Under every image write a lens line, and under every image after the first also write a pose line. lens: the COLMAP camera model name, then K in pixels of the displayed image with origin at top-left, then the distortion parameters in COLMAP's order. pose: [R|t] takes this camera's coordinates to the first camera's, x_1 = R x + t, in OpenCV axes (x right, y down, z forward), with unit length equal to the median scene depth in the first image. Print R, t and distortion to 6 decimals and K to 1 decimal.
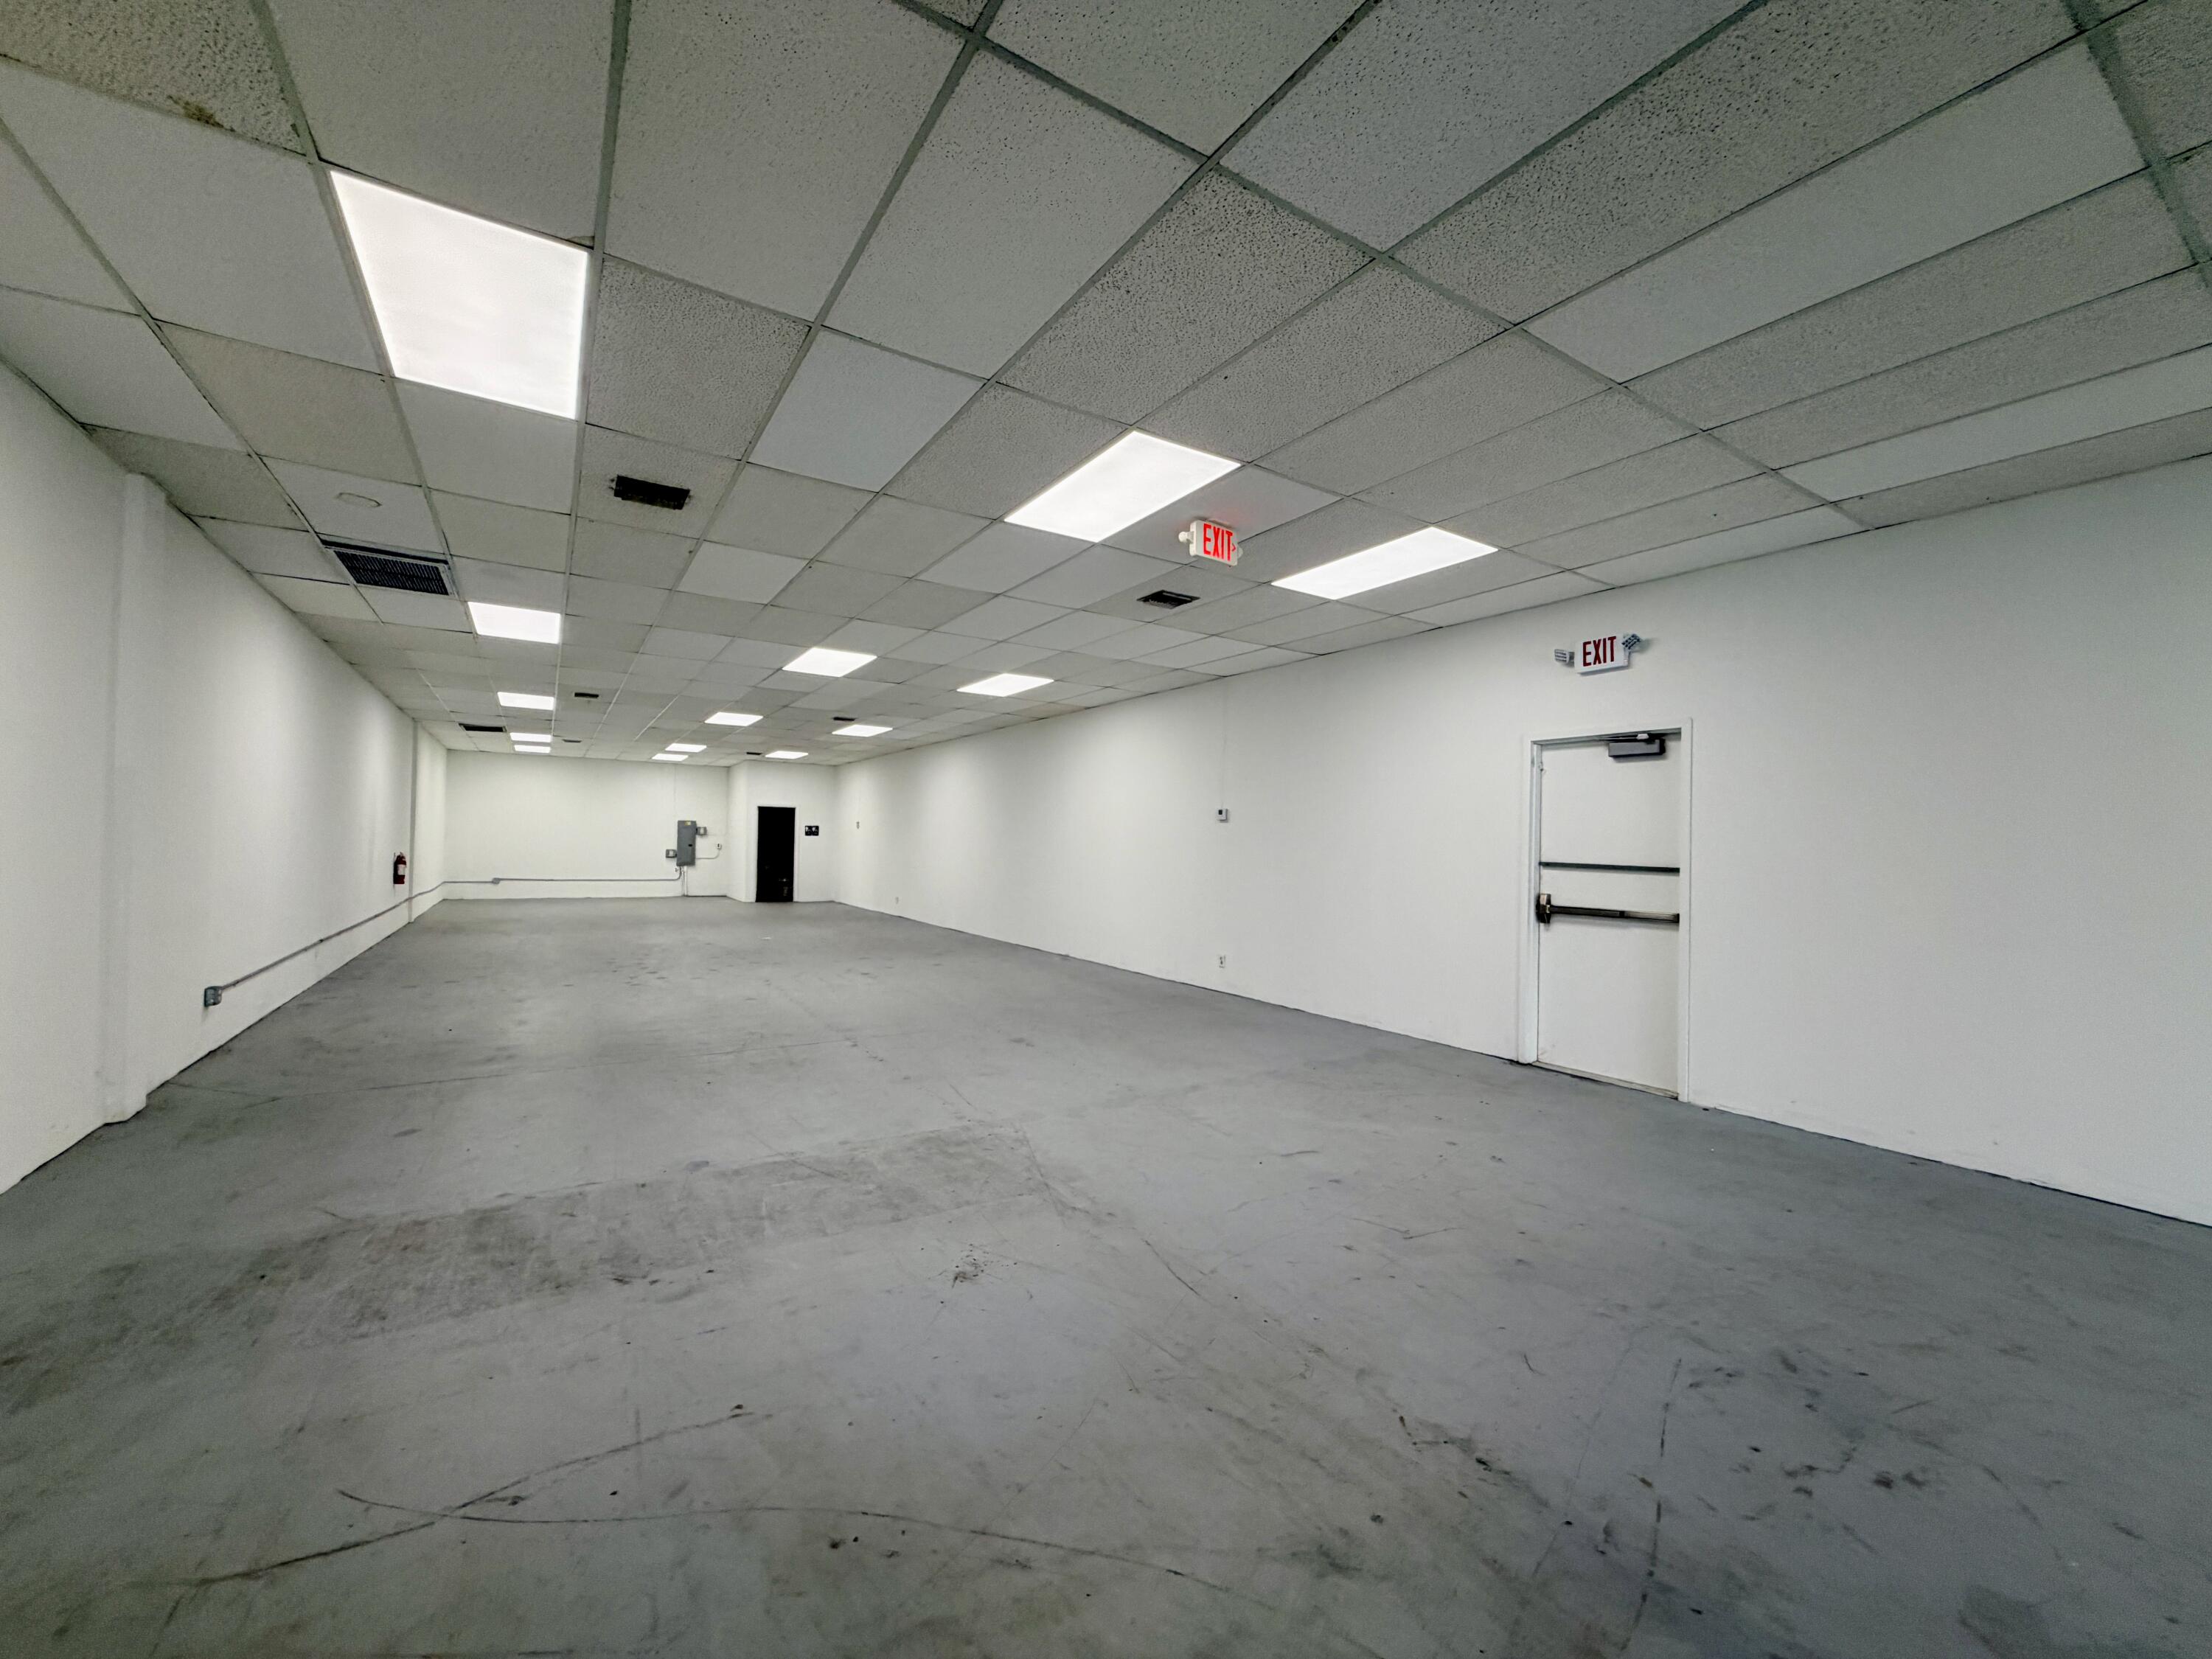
lens RADIAL K [[881.2, 0, 1097.7], [0, 881.2, 836.4], [0, 0, 1]] dist [-0.000187, 0.000205]
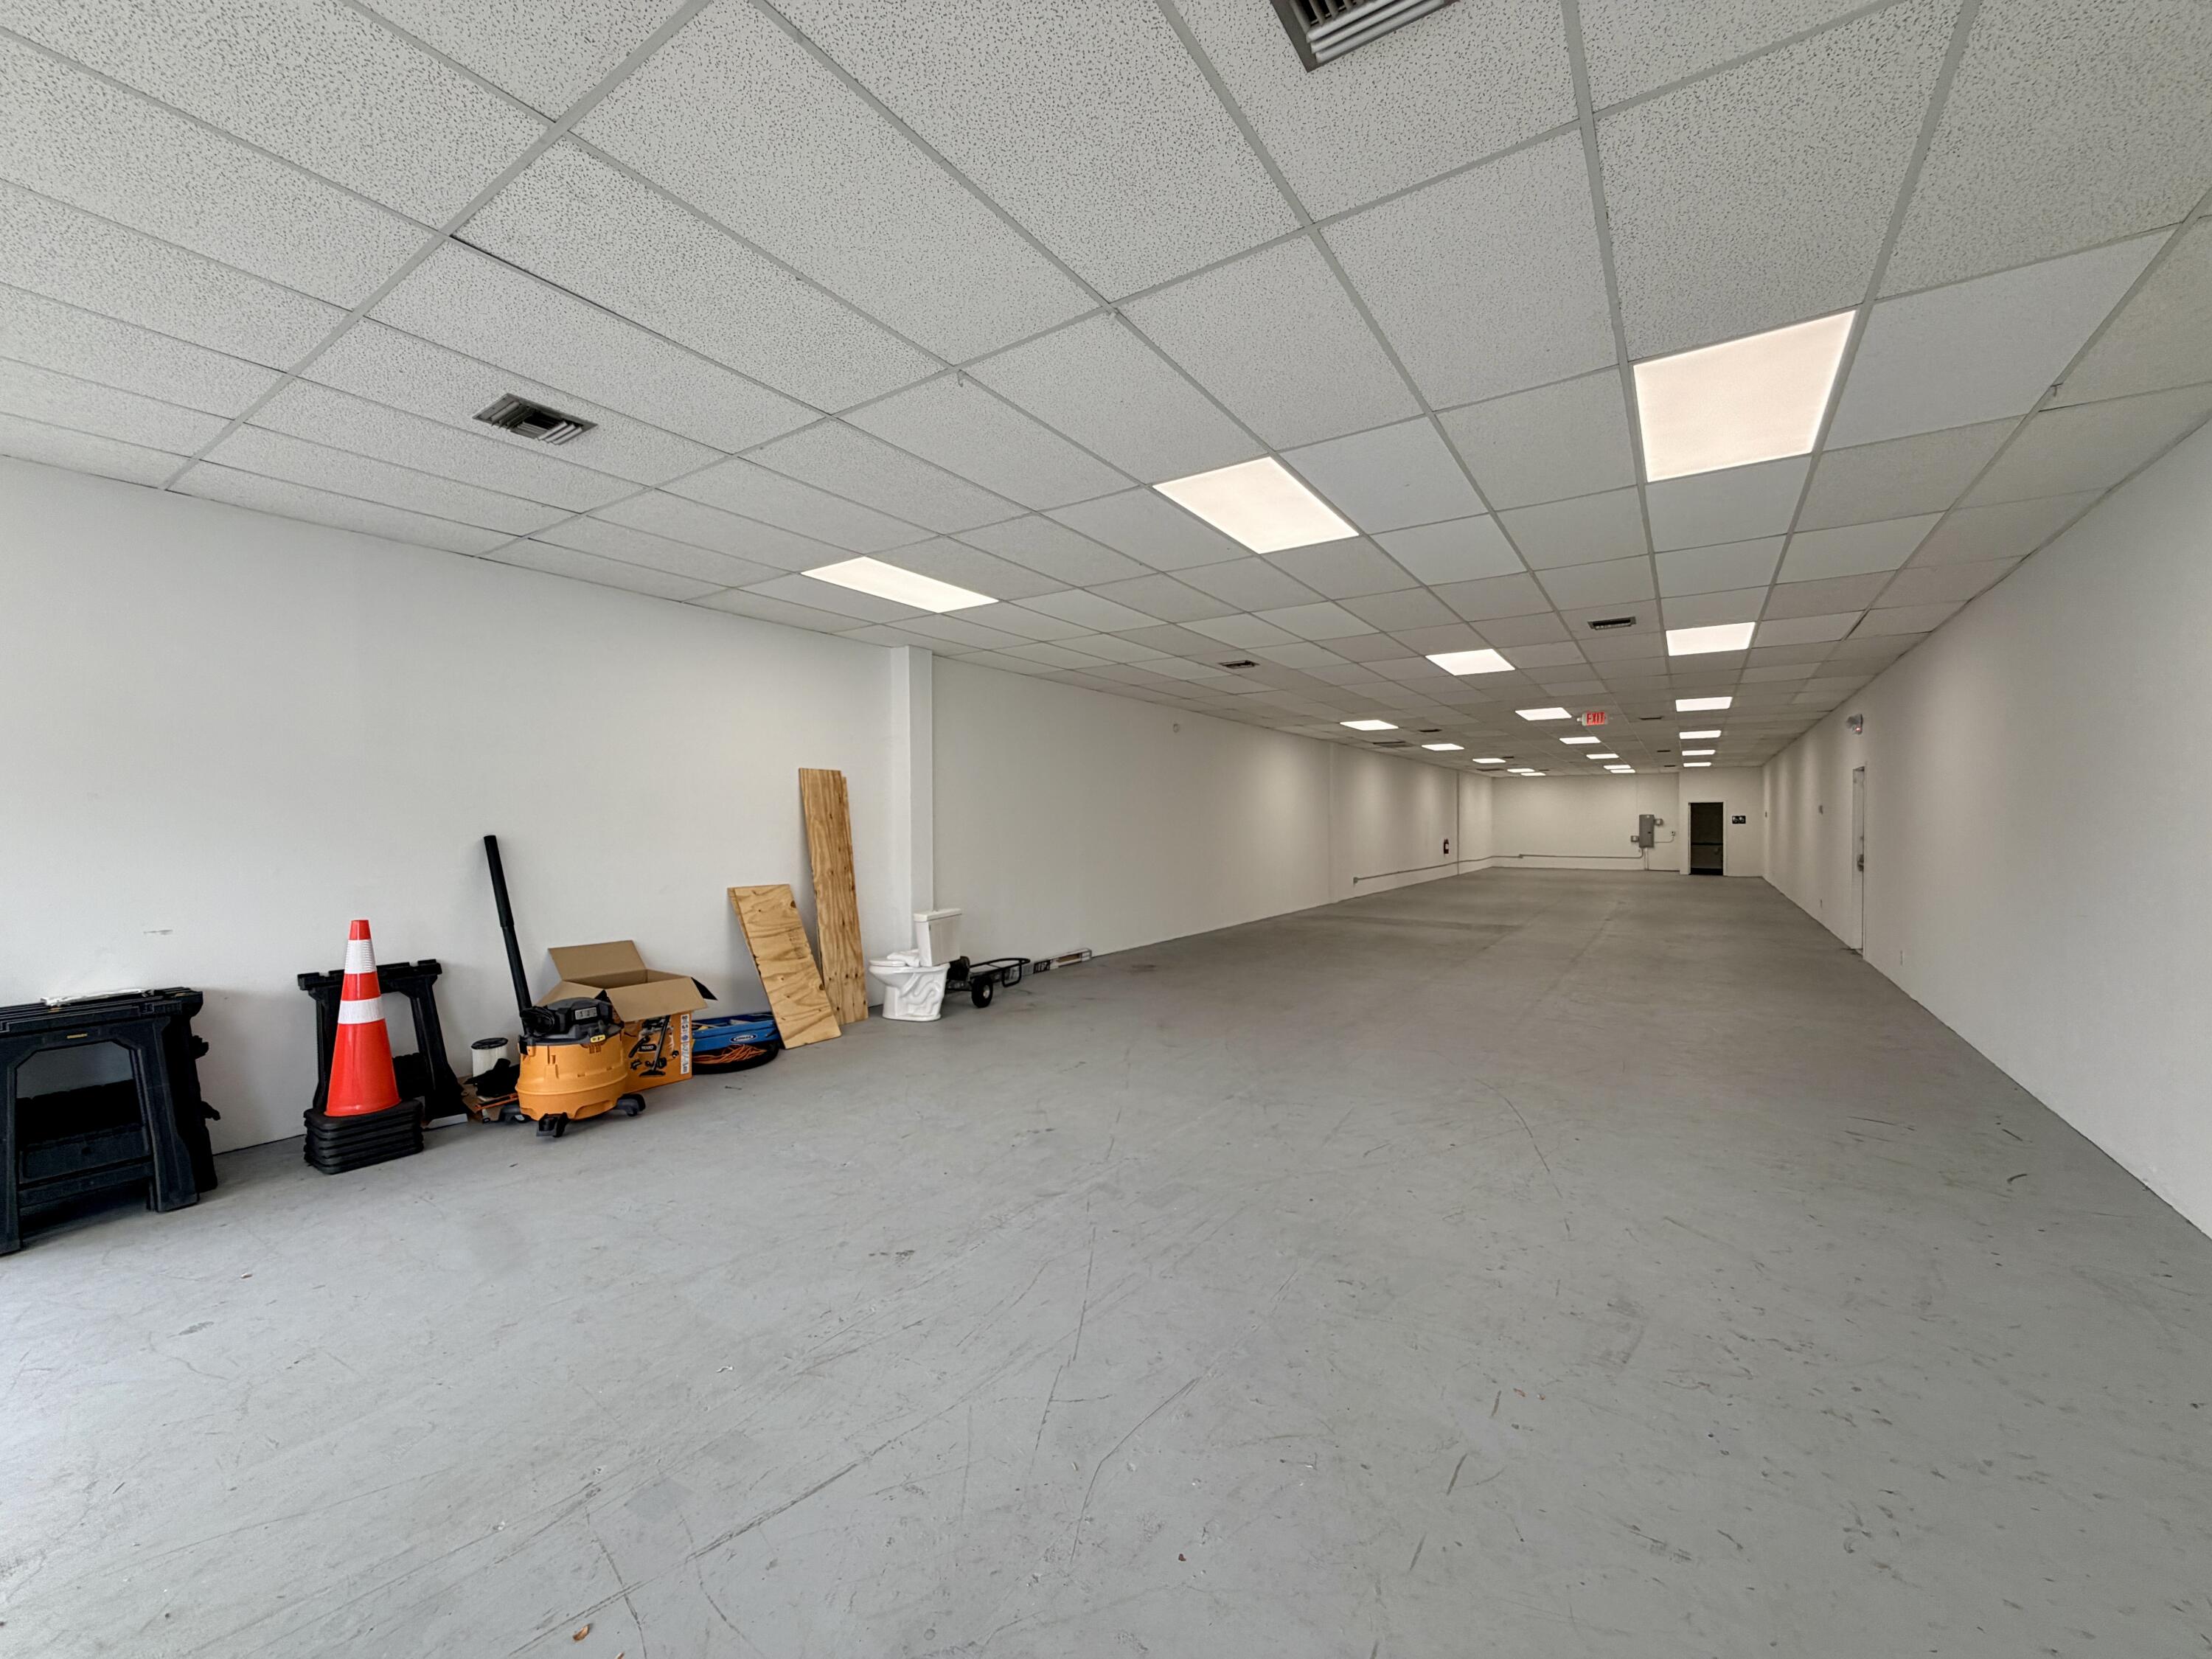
lens RADIAL K [[881.2, 0, 1097.7], [0, 881.2, 836.4], [0, 0, 1]] dist [-0.000187, 0.000205]
pose [[0.403638, -0.007776, -0.914886, 0.598974], [0.019440, 0.999811, 0.000079, -0.001399], [0.914712, -0.017818, 0.403712, -0.448312]]
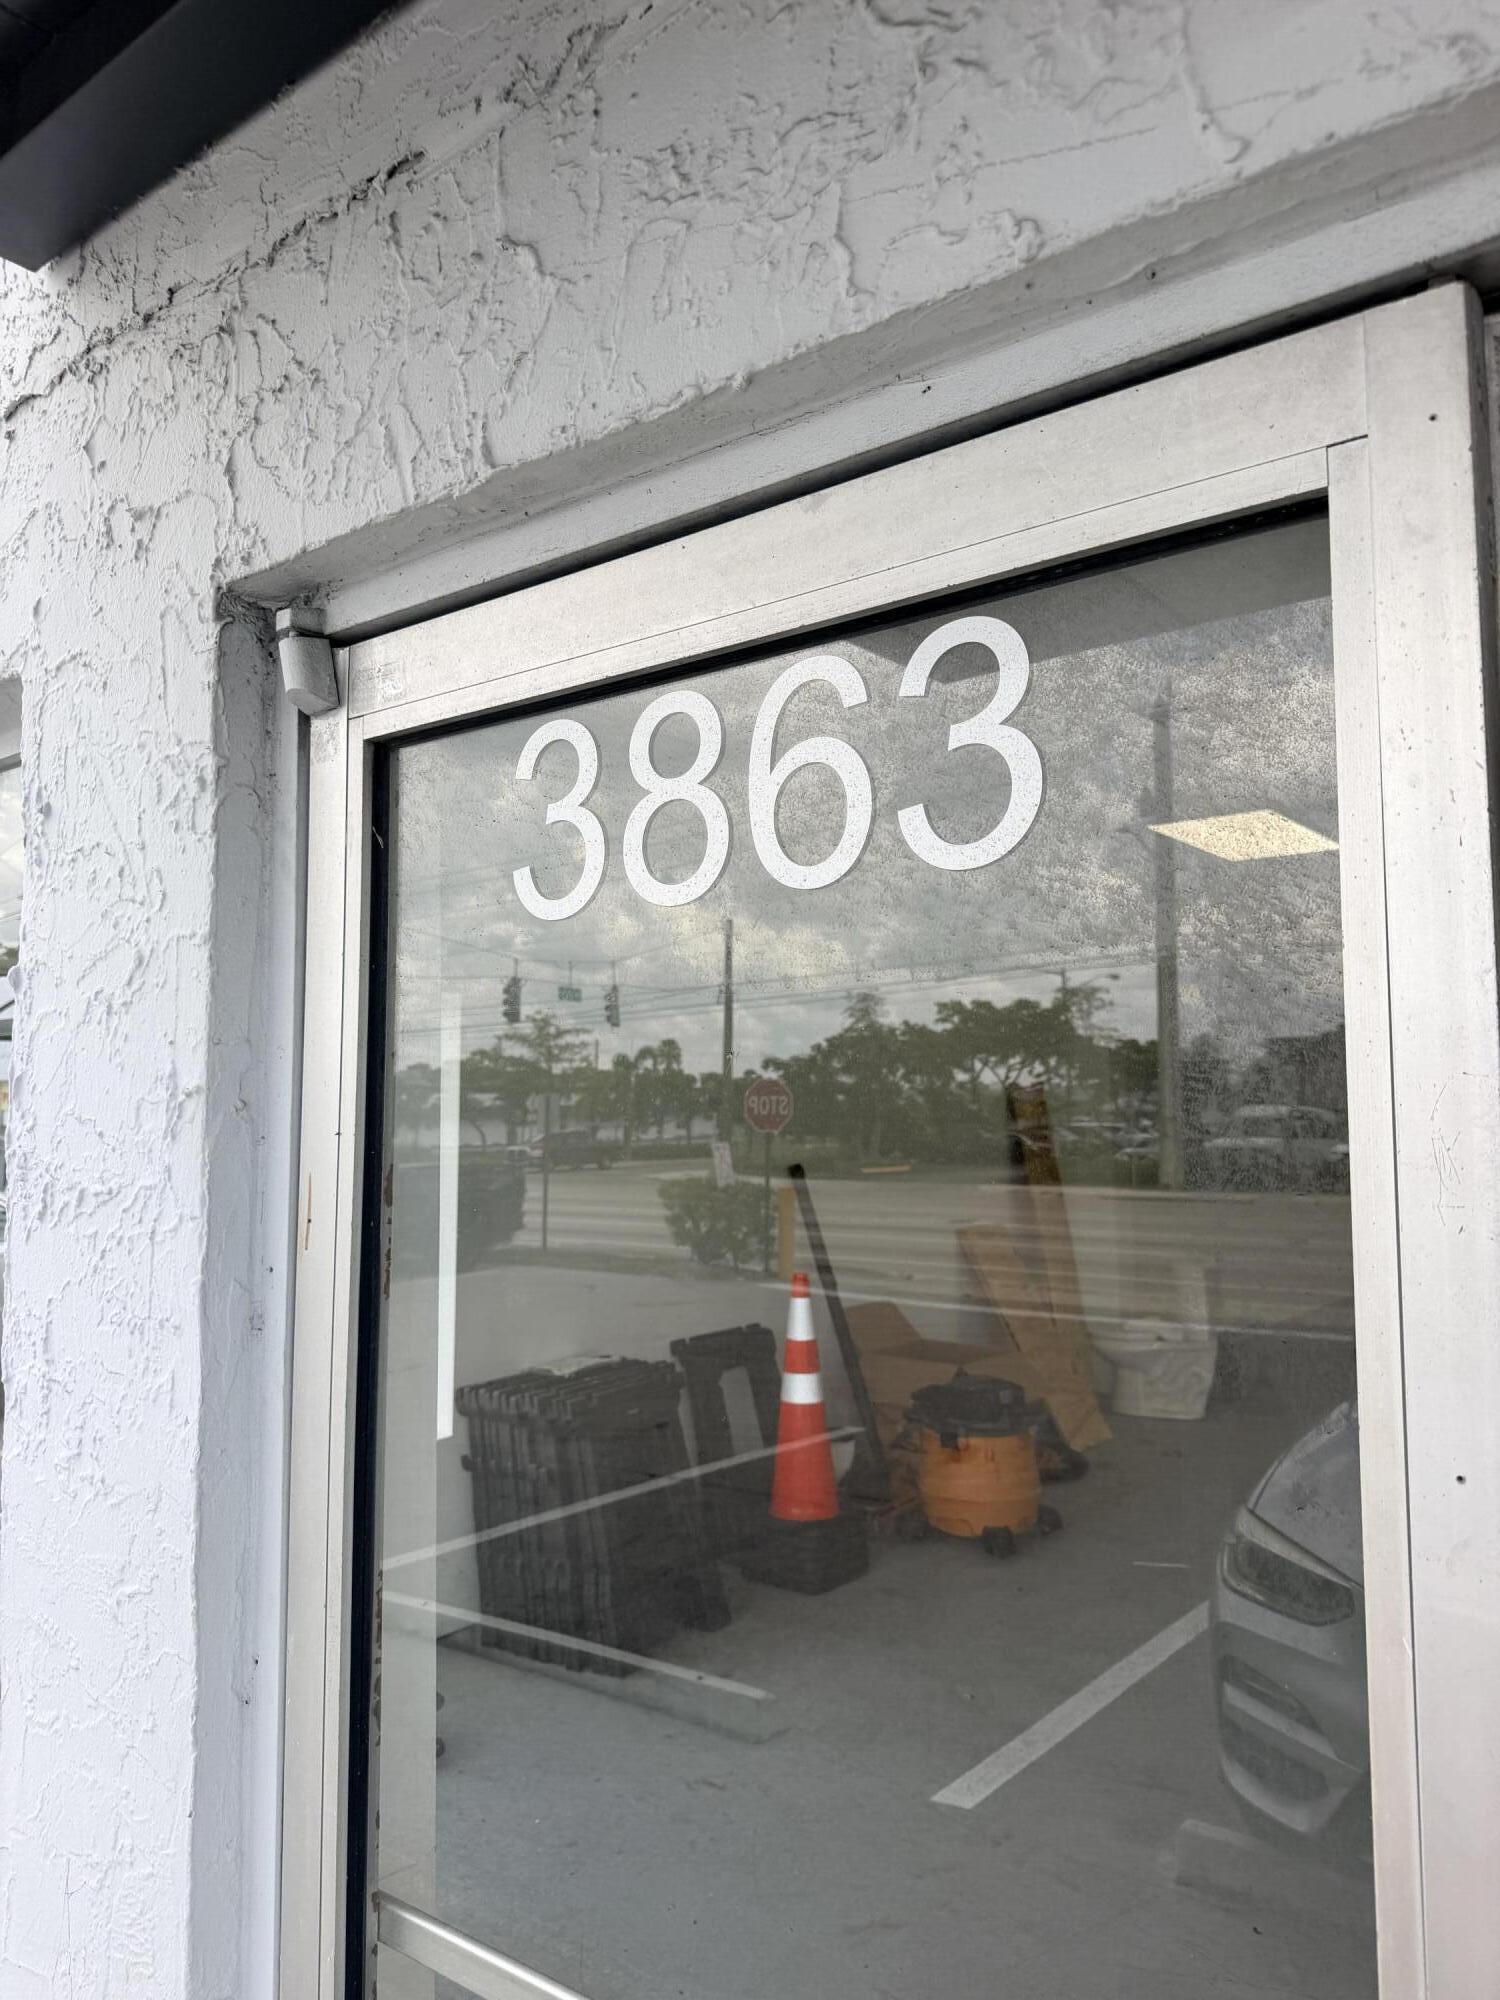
lens RADIAL K [[1416.0, 0, 750.0], [0, 1416.0, 1000.0], [0, 0, 1]] dist [0.001989, 0.000467]
pose [[0.343498, -0.095008, -0.934335, 0.594022], [0.018274, 0.995358, -0.094495, -0.015851], [0.938976, 0.015385, 0.343640, -0.685631]]
